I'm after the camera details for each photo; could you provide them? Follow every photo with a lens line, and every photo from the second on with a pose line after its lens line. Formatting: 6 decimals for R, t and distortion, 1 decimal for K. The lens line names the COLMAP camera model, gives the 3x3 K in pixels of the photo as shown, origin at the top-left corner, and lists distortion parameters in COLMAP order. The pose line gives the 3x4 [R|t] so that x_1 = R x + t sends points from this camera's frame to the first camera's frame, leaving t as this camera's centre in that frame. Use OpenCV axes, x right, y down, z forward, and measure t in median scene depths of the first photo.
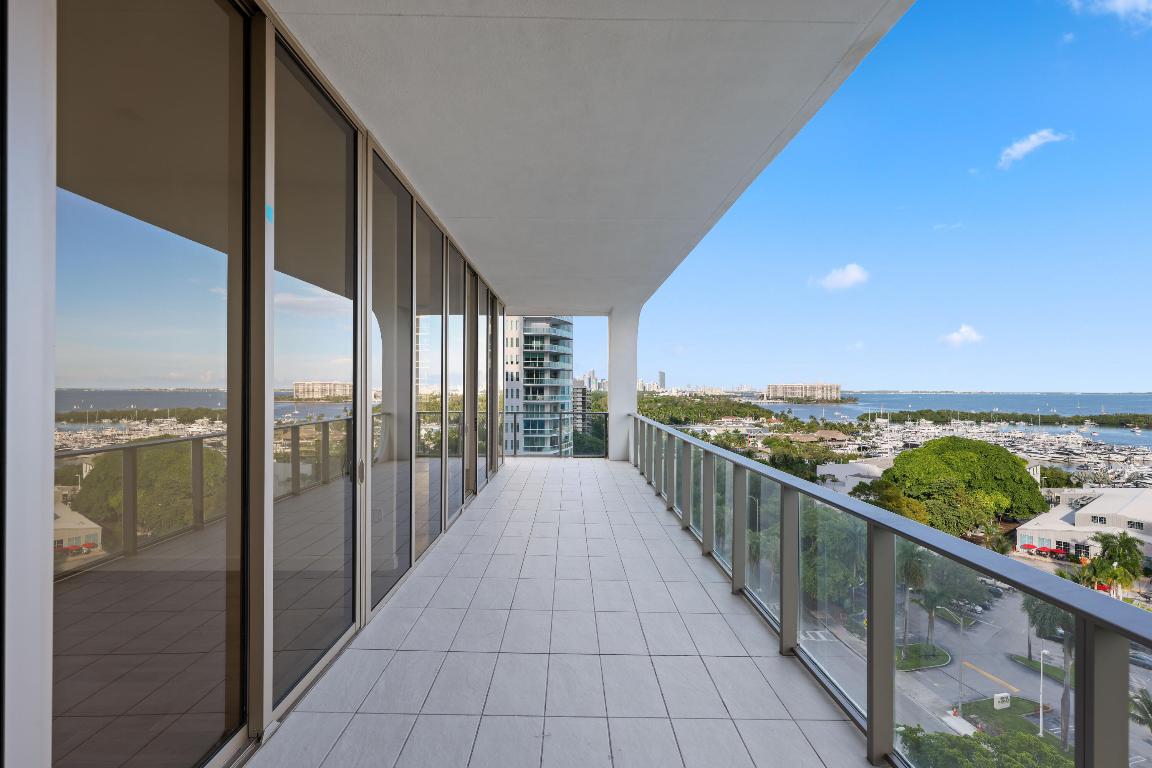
lens RADIAL K [[535.3, 0, 576.0], [0, 535.3, 384.0], [0, 0, 1]] dist [0.001023, -0.000018]
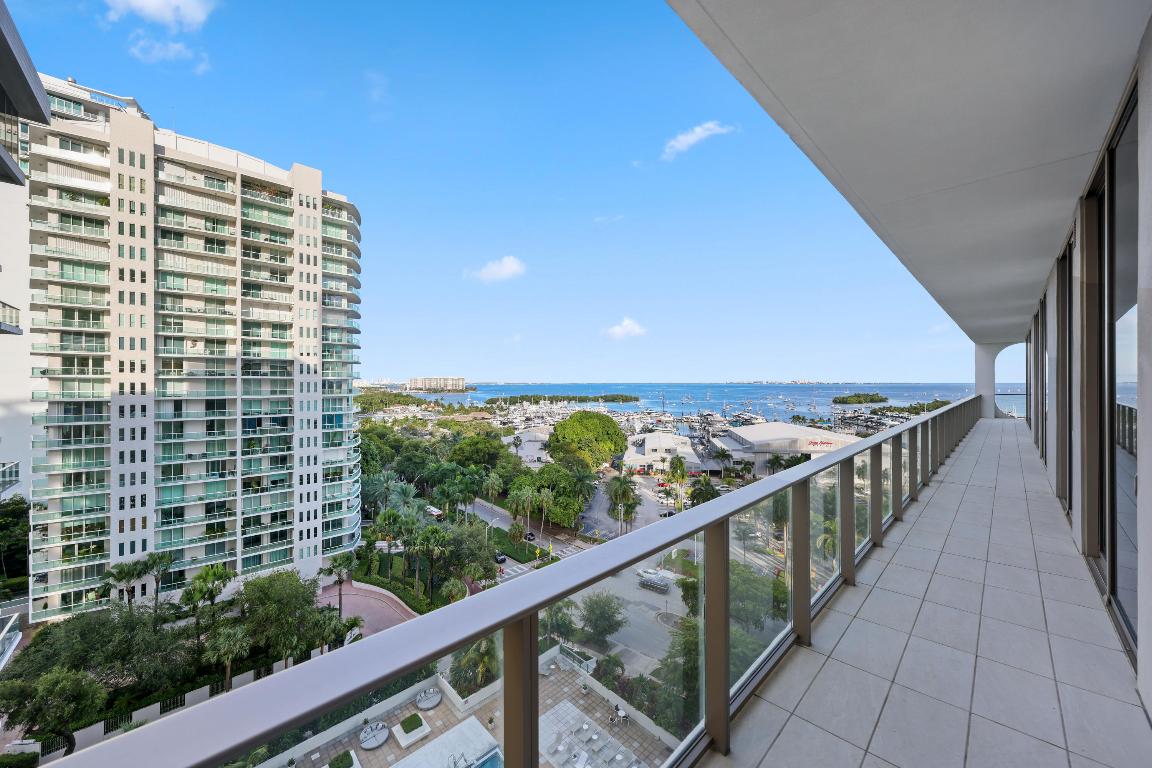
lens RADIAL K [[420.9, 0, 576.0], [0, 420.9, 384.0], [0, 0, 1]] dist [0.000127, 0.000000]
pose [[0.715062, -0.006111, 0.699034, -0.209790], [-0.004140, 0.999907, 0.012976, 0.000609], [-0.699049, -0.012173, 0.714970, 0.110397]]
